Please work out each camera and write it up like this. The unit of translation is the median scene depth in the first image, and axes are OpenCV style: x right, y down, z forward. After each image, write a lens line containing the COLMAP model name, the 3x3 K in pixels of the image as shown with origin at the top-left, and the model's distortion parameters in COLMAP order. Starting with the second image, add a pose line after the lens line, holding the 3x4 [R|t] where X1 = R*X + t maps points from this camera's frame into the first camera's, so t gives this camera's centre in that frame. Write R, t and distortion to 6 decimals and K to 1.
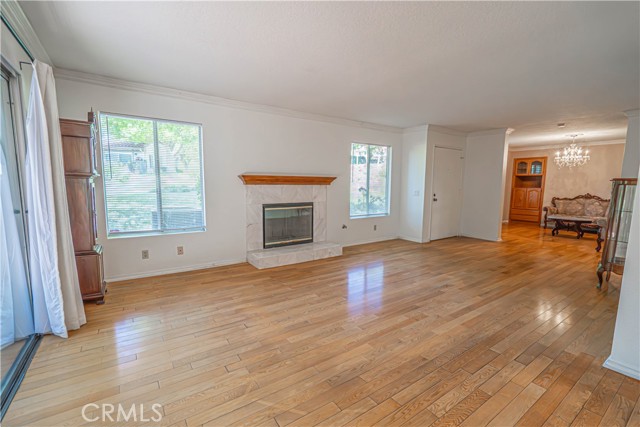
lens RADIAL K [[287.3, 0, 320.5], [0, 287.3, 217.6], [0, 0, 1]] dist [-0.004152, 0.000906]
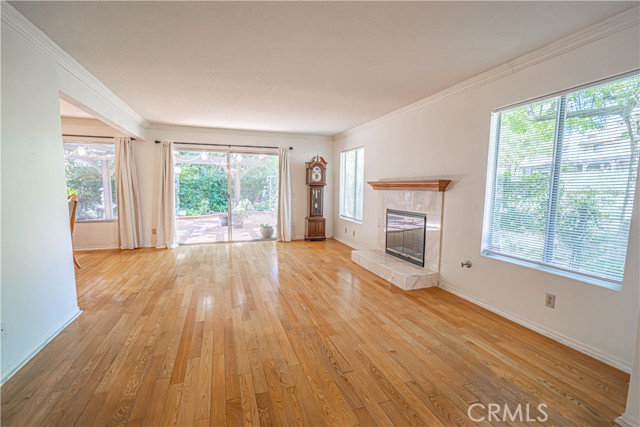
lens RADIAL K [[287.3, 0, 320.5], [0, 287.3, 217.6], [0, 0, 1]] dist [-0.004152, 0.000906]
pose [[-0.266546, 0.088758, -0.959727, 0.760706], [-0.129011, 0.983504, 0.126788, -0.103362], [0.955149, 0.157611, -0.250698, 0.918970]]
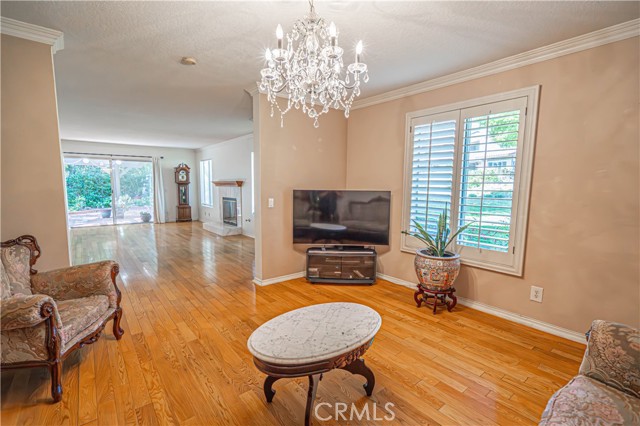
lens RADIAL K [[296.8, 0, 321.1], [0, 296.8, 216.3], [0, 0, 1]] dist [-0.001207, 0.000739]
pose [[0.067259, 0.095340, -0.993170, 1.496183], [-0.125825, 0.988287, 0.086350, -0.147194], [0.989770, 0.119158, 0.078467, 1.310201]]
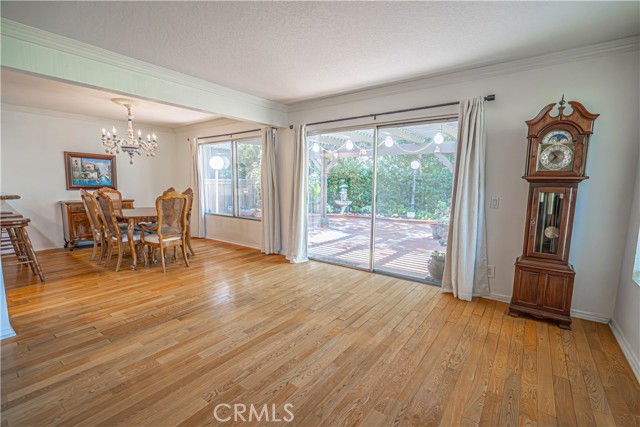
lens RADIAL K [[287.3, 0, 320.5], [0, 287.3, 217.6], [0, 0, 1]] dist [-0.004152, 0.000906]
pose [[-0.946777, 0.020617, -0.321230, 0.066938], [-0.057274, 0.971232, 0.231143, -0.108282], [0.316755, 0.237239, -0.918359, 0.895590]]
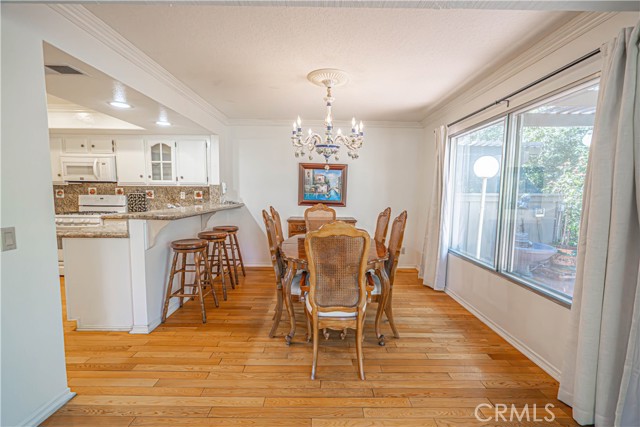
lens RADIAL K [[287.3, 0, 320.5], [0, 287.3, 217.6], [0, 0, 1]] dist [-0.004152, 0.000906]
pose [[-0.826219, -0.071467, 0.558798, 0.008293], [0.046695, 0.979819, 0.194356, -0.053477], [-0.561411, 0.186674, -0.806208, 0.361975]]
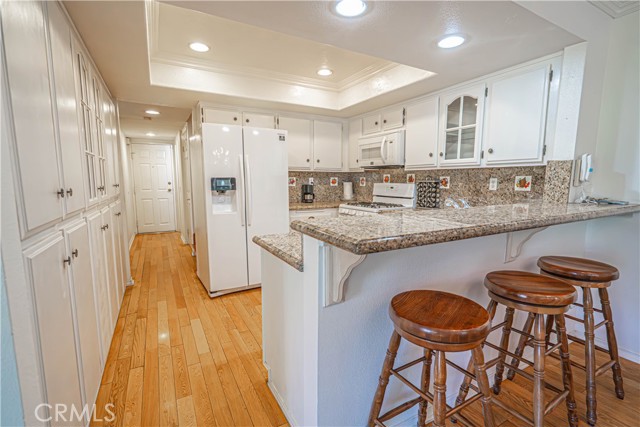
lens RADIAL K [[296.8, 0, 321.1], [0, 296.8, 216.8], [0, 0, 1]] dist [-0.001207, 0.000739]
pose [[0.094903, -0.135750, 0.986187, 0.325452], [0.117142, 0.985299, 0.124354, -0.010043], [-0.988570, 0.103723, 0.109410, 0.108938]]
